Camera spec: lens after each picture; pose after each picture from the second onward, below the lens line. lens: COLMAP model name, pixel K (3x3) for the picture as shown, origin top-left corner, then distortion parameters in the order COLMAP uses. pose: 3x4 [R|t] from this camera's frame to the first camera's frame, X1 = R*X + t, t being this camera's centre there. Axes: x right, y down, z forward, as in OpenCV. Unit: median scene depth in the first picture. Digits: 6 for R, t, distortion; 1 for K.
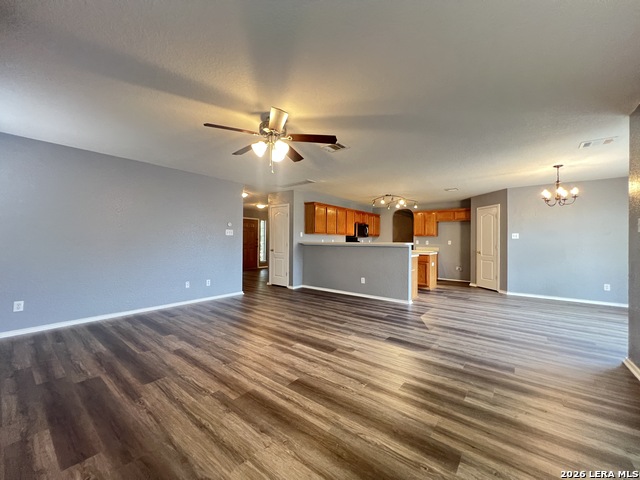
lens RADIAL K [[257.0, 0, 319.1], [0, 257.0, 239.3], [0, 0, 1]] dist [-0.003640, 0.000156]
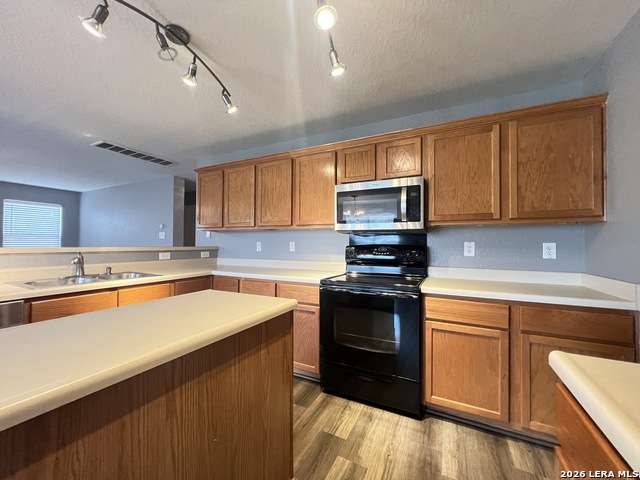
lens RADIAL K [[257.0, 0, 319.1], [0, 257.0, 239.3], [0, 0, 1]] dist [-0.003640, 0.000156]
pose [[0.201177, -0.024511, -0.979248, 1.025564], [0.001712, 0.999694, -0.024671, 0.015737], [0.979553, 0.003287, 0.201158, 2.187791]]
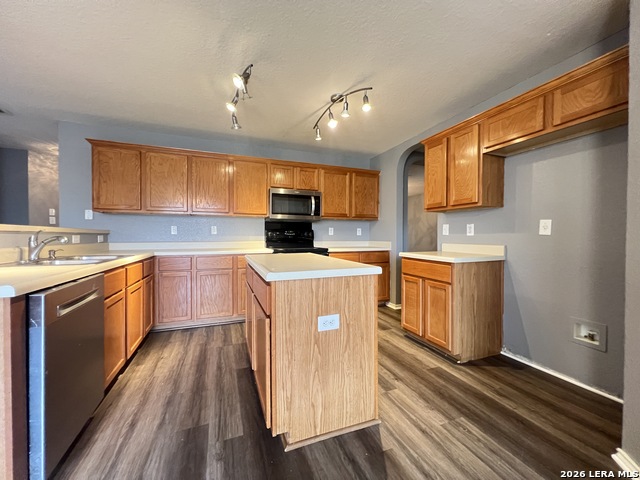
lens RADIAL K [[257.0, 0, 319.1], [0, 257.0, 239.3], [0, 0, 1]] dist [-0.003640, 0.000156]
pose [[0.861016, -0.001189, -0.508576, 1.054427], [0.009727, 0.999853, 0.014131, 0.046497], [0.508485, -0.017114, 0.860901, 1.571372]]
